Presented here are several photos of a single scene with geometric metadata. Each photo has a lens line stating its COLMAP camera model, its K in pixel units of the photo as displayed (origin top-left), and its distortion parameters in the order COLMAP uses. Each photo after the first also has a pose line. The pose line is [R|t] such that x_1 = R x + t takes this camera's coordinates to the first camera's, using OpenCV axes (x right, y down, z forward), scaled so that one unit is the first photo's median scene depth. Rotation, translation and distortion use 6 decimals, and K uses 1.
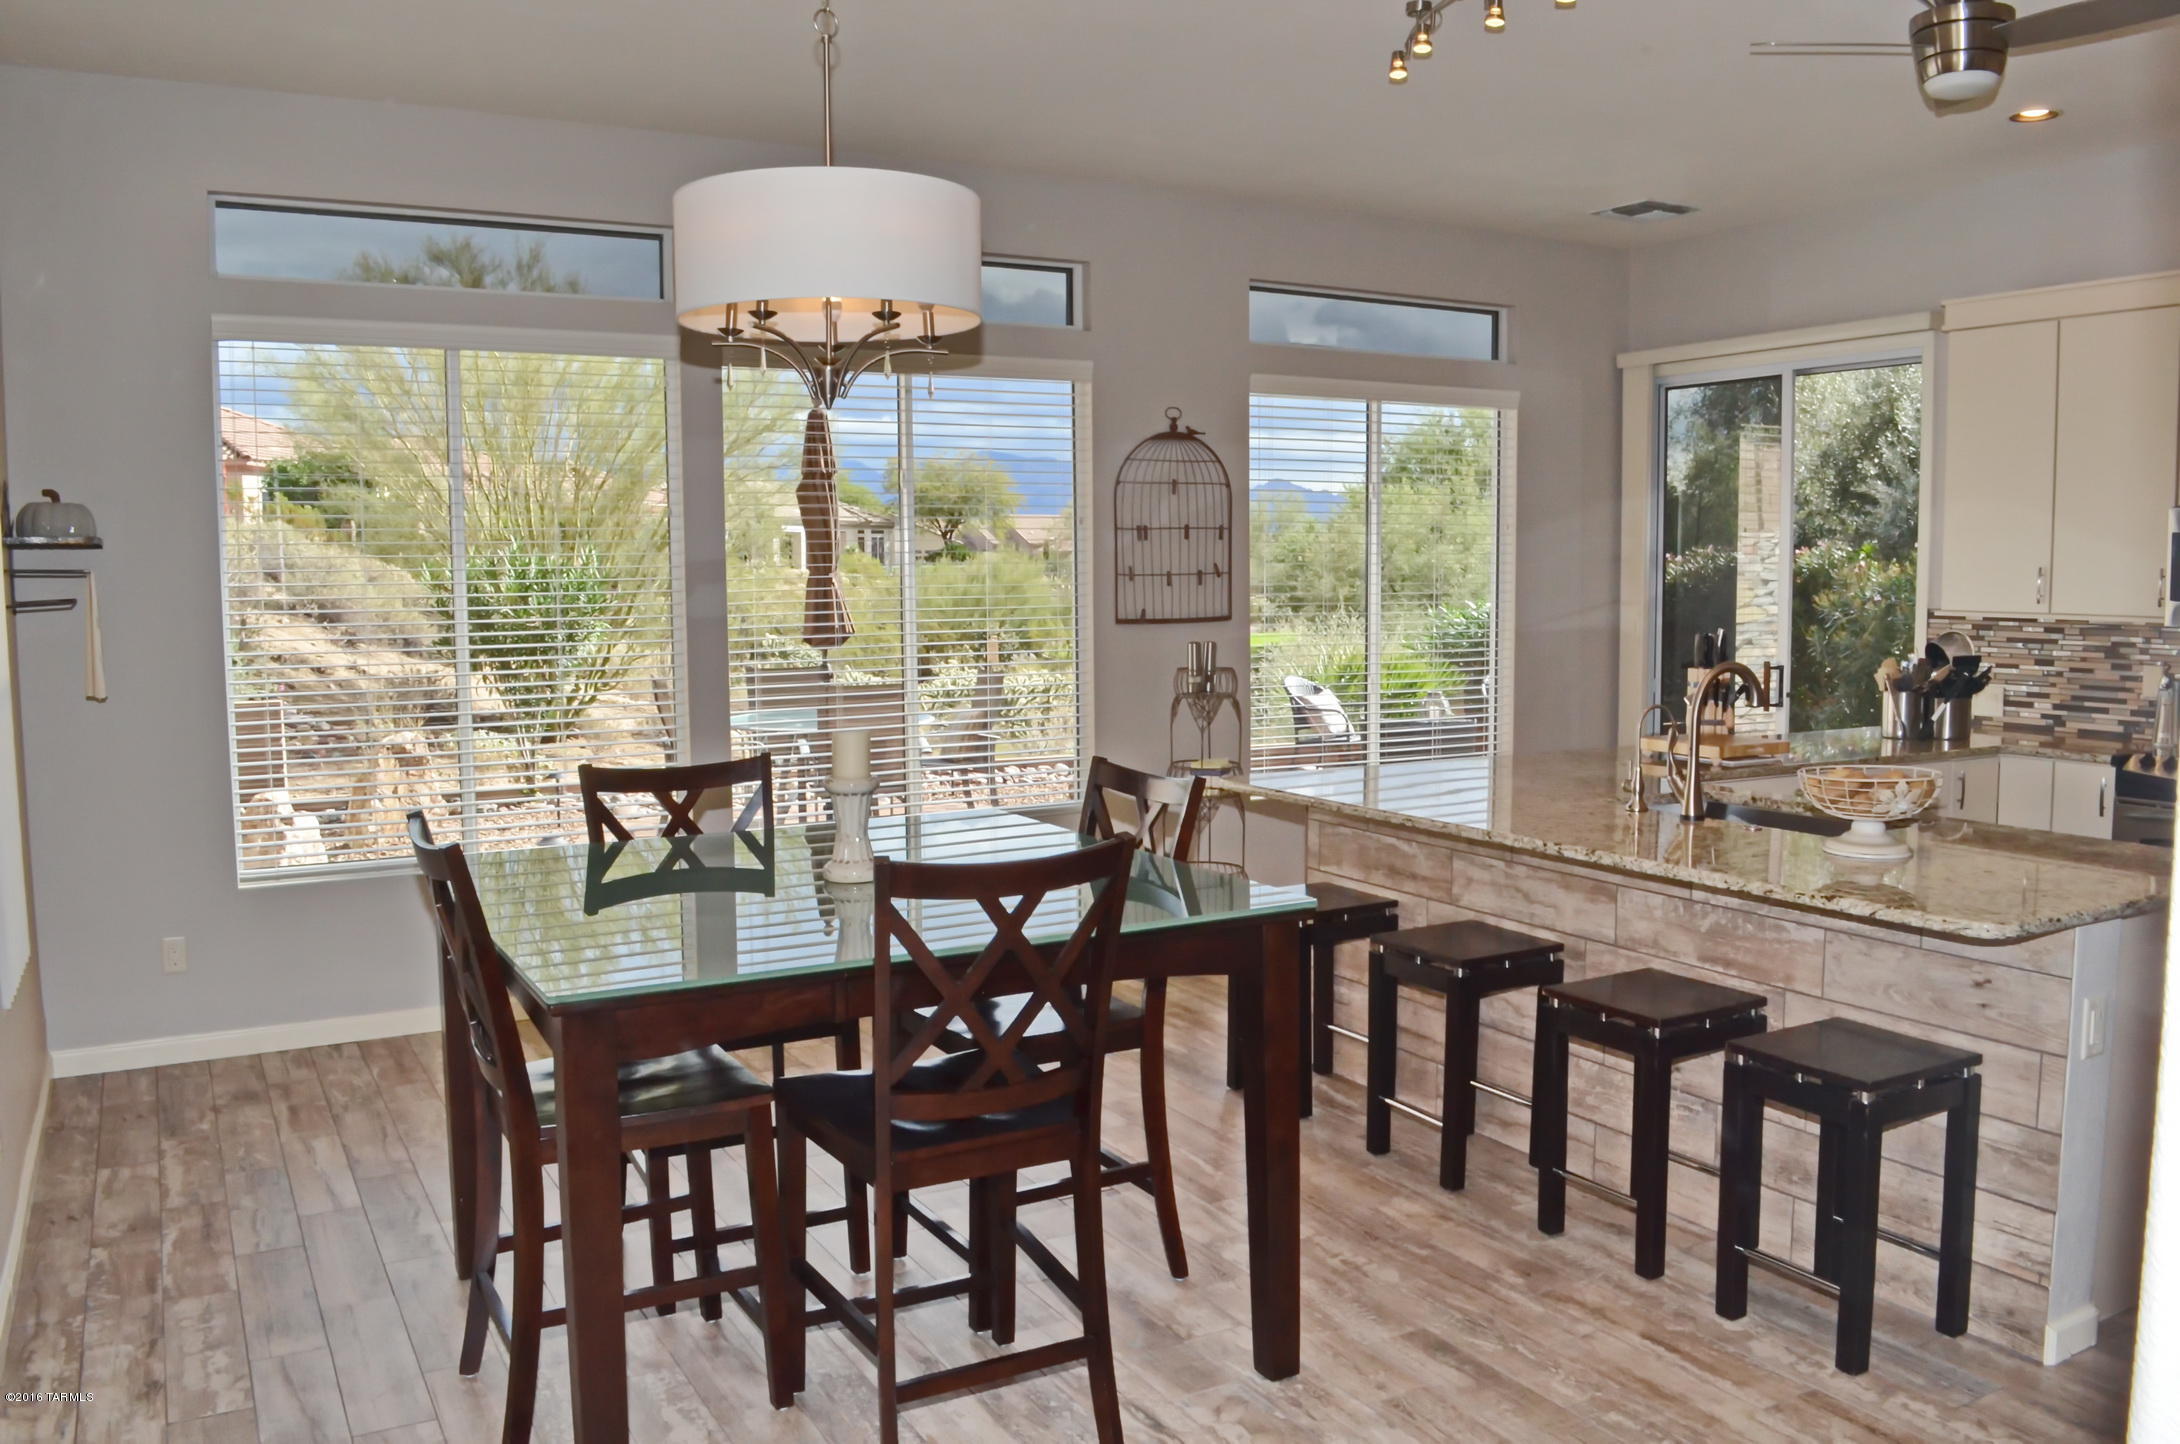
lens RADIAL K [[1713.2, 0, 1128.3], [0, 1713.2, 723.6], [0, 0, 1]] dist [-0.083704, 0.005323]
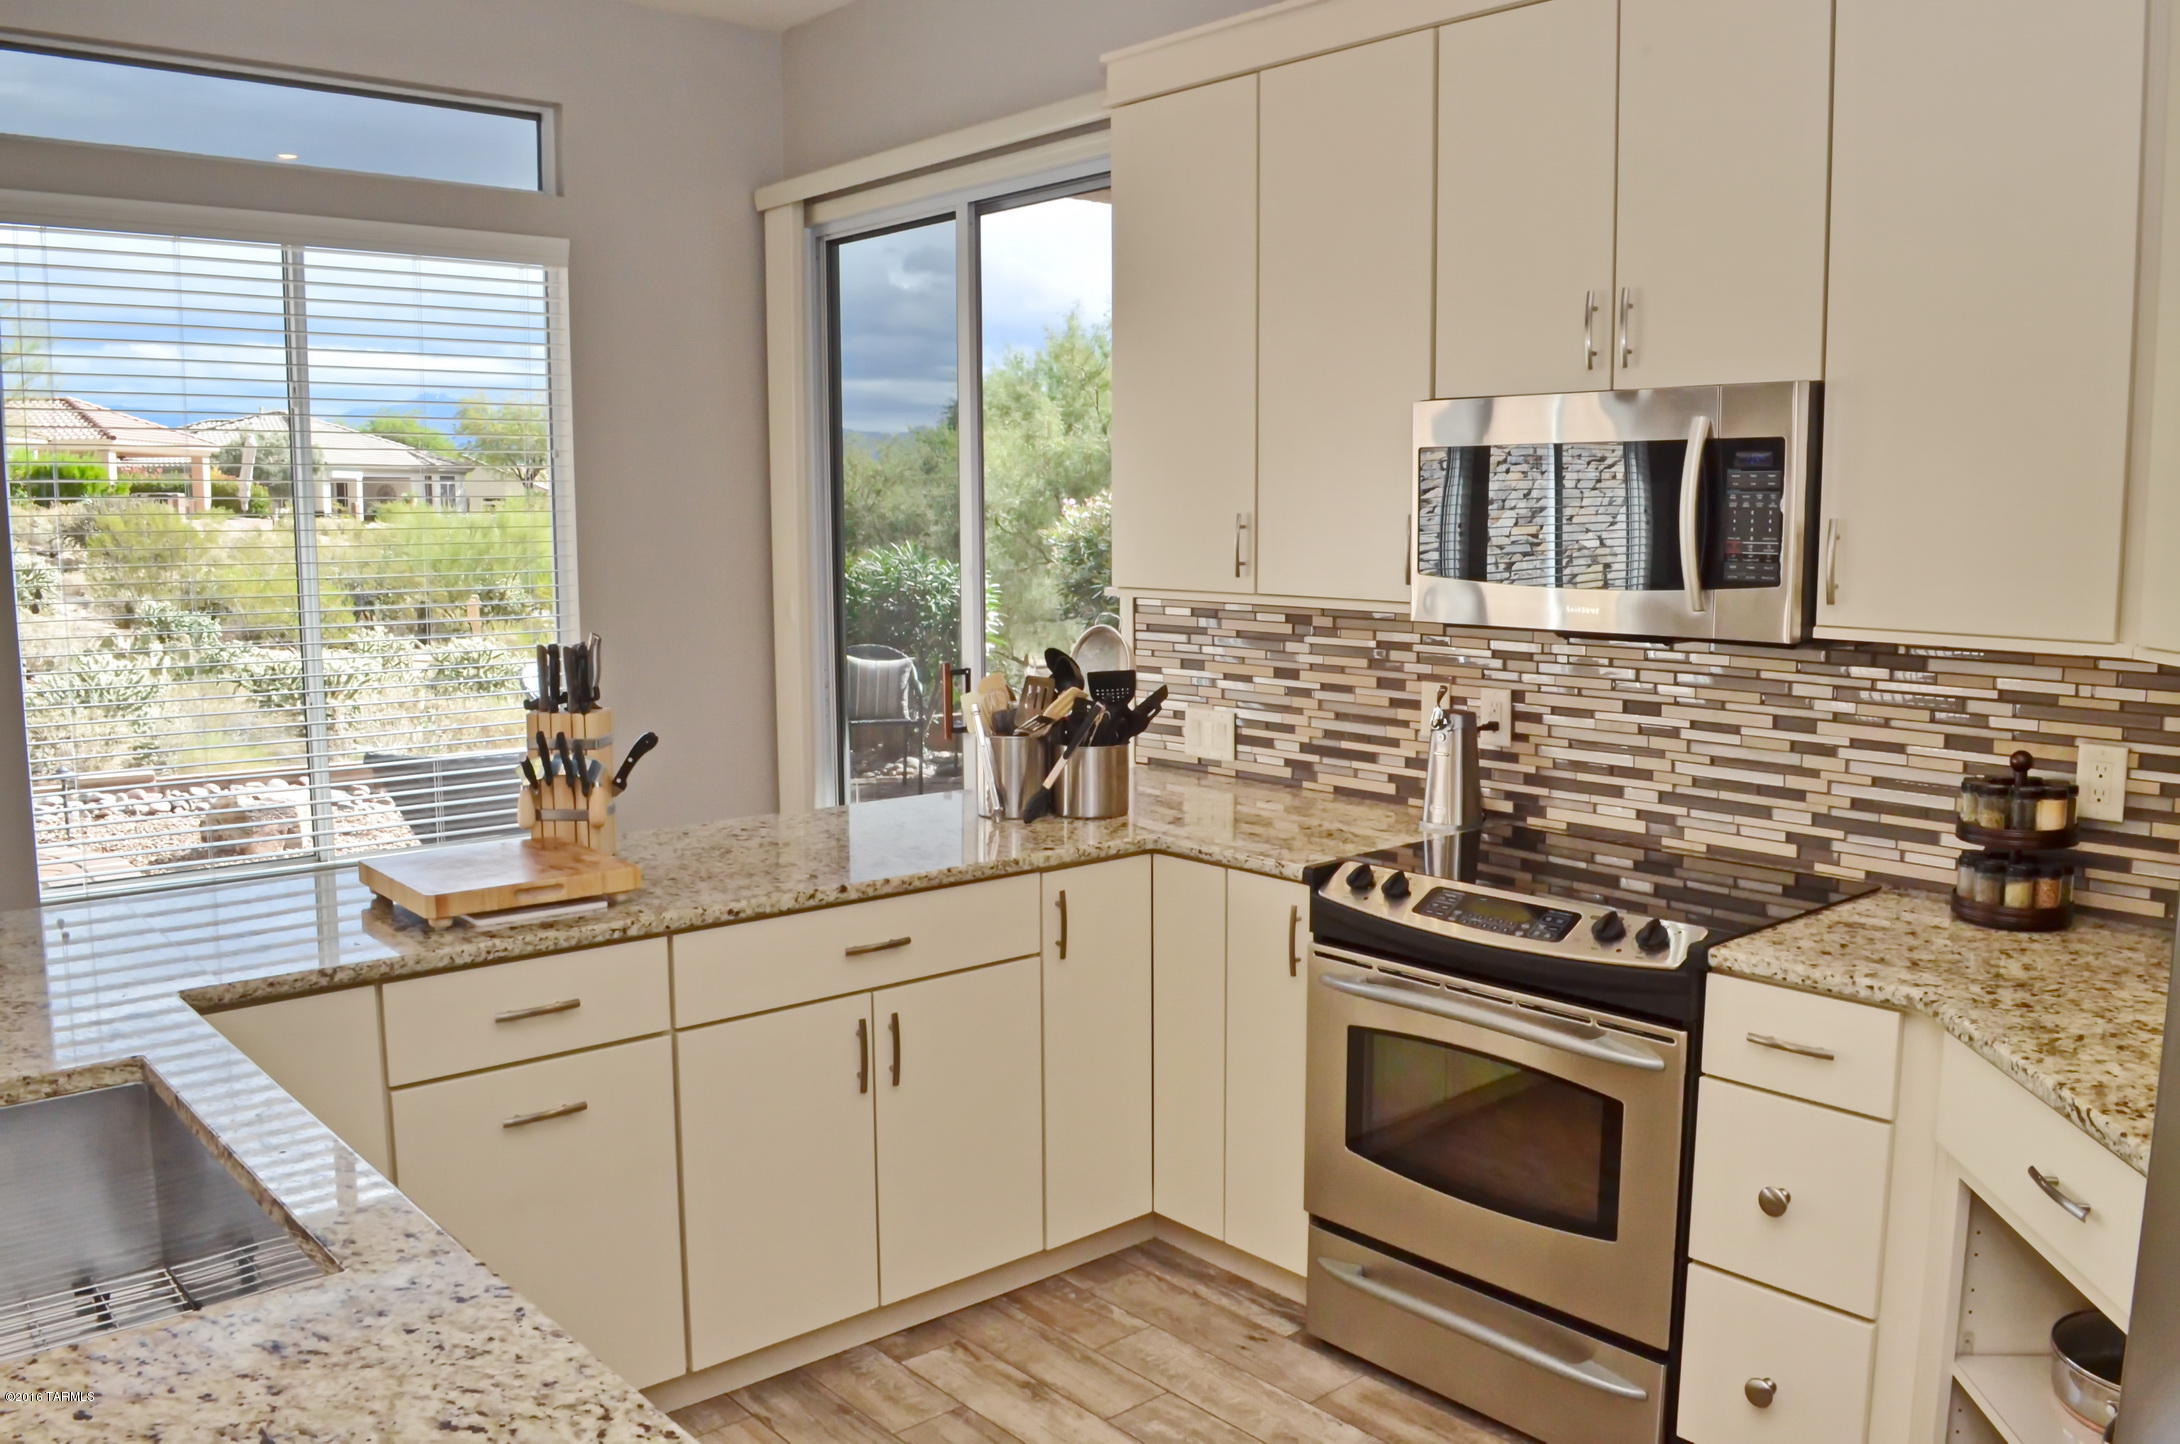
lens RADIAL K [[1734.6, 0, 1118.1], [0, 1734.6, 734.3], [0, 0, 1]] dist [-0.079026, -0.001381]
pose [[0.979028, -0.022213, 0.202512, 0.378142], [0.015213, 0.999234, 0.036060, -0.039529], [-0.203158, -0.032223, 0.978616, 0.421625]]
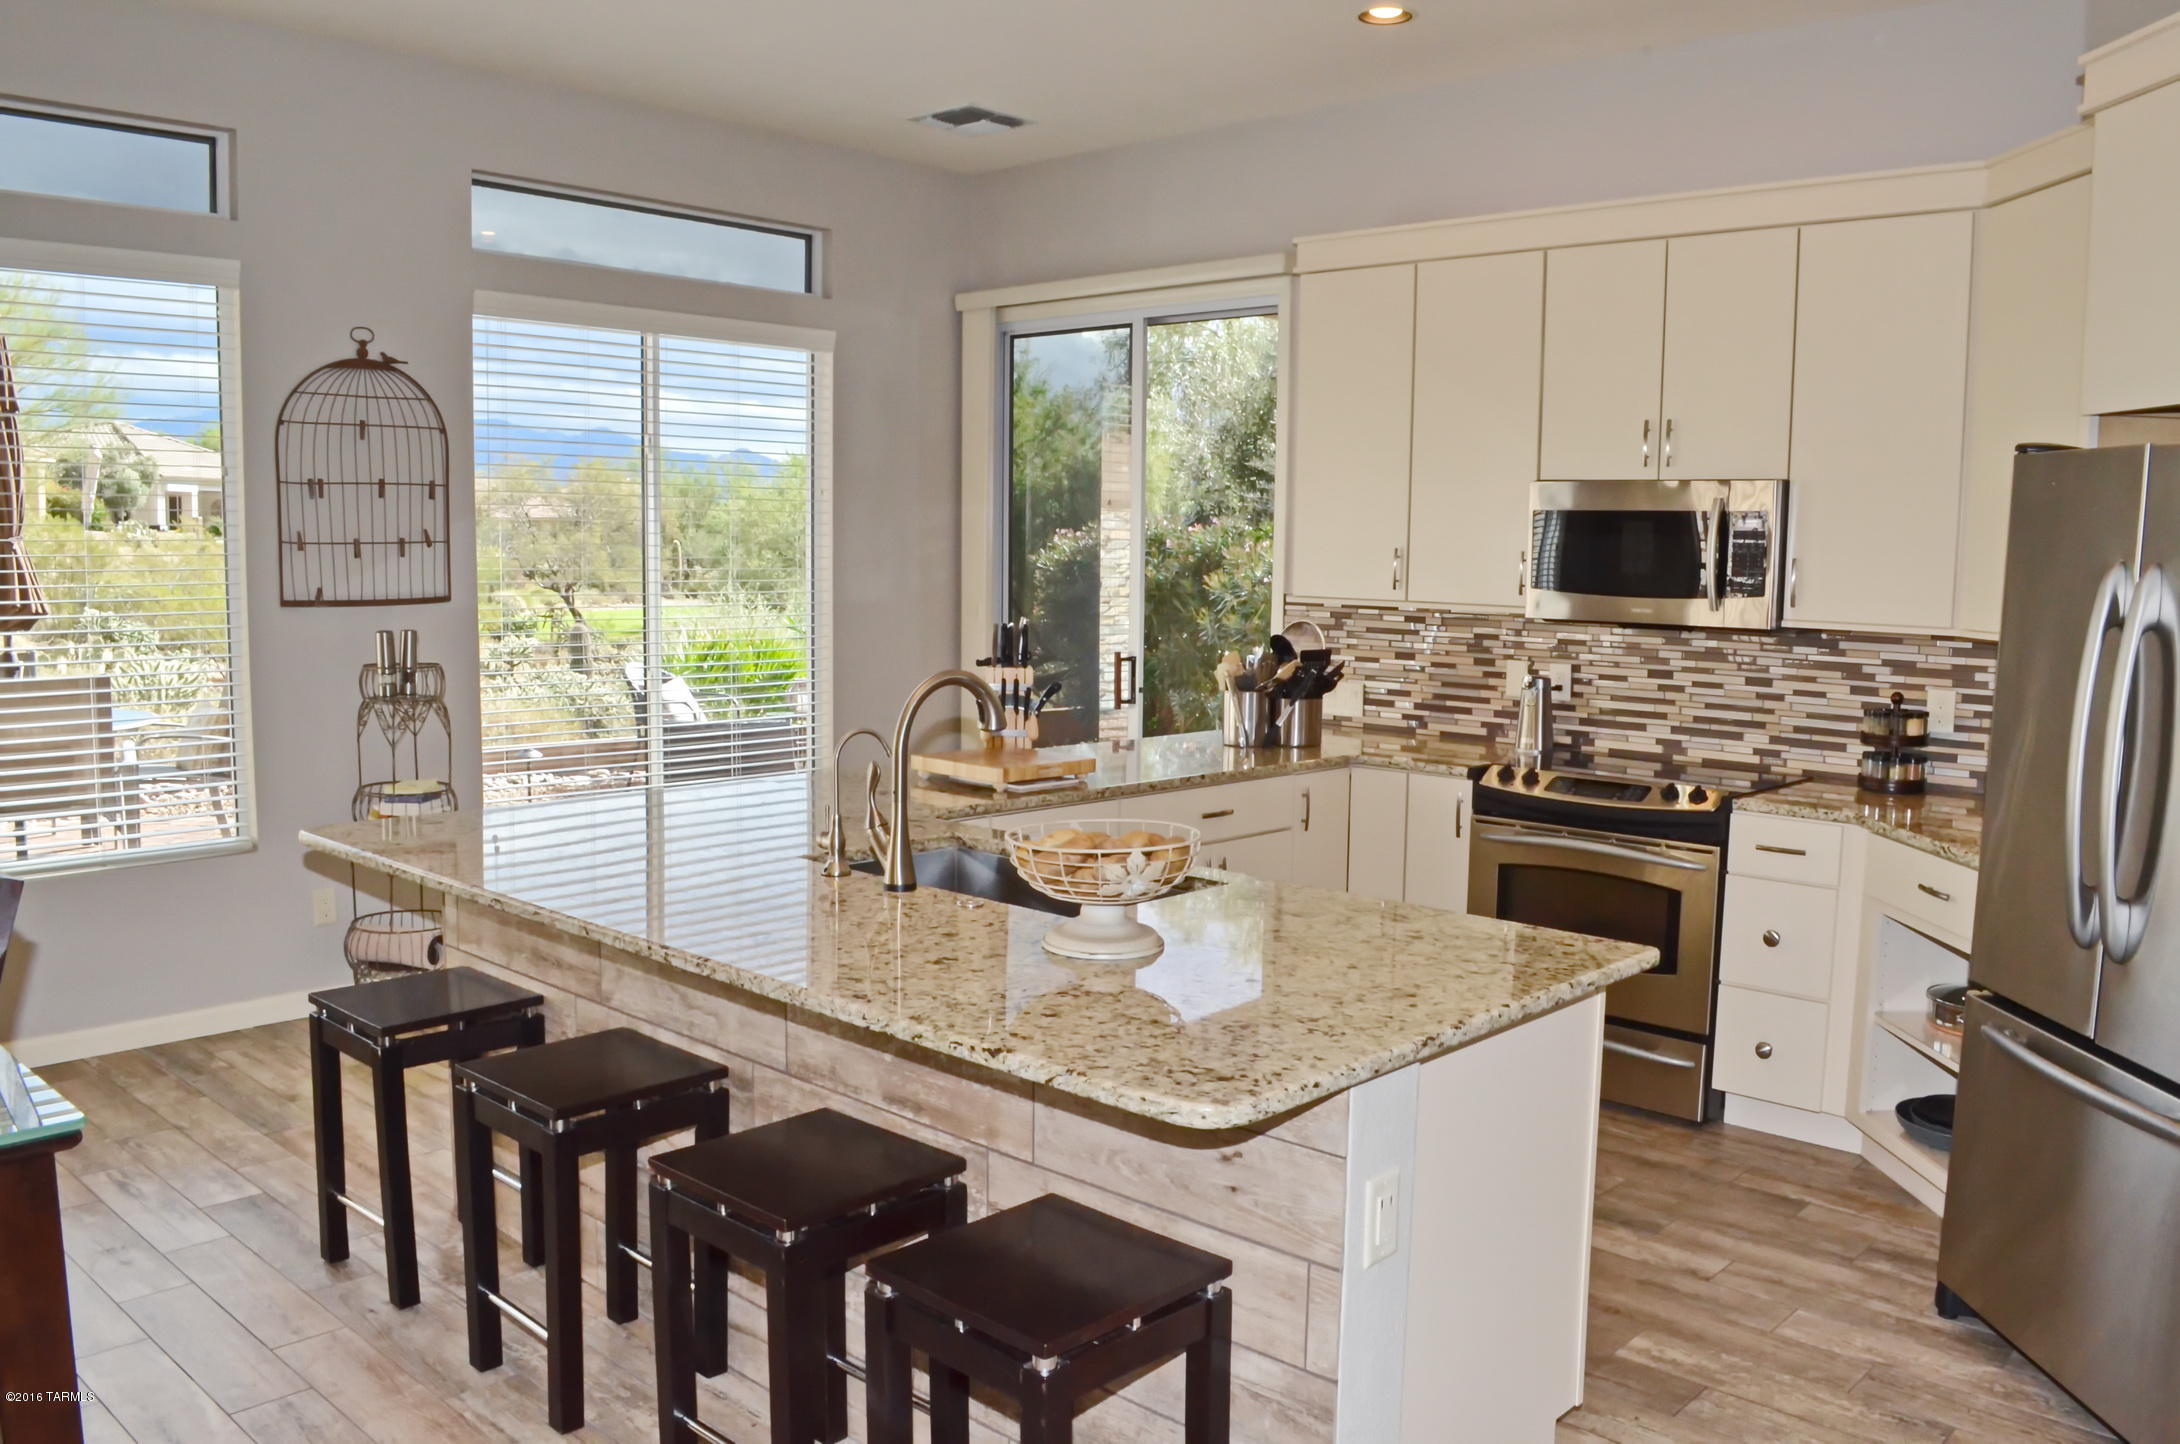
lens RADIAL K [[1713.2, 0, 1128.3], [0, 1713.2, 723.6], [0, 0, 1]] dist [-0.083704, 0.005323]
pose [[0.953099, -0.011750, 0.302429, 0.139654], [0.007156, 0.999842, 0.016295, -0.017211], [-0.302573, -0.013367, 0.953032, 0.188277]]
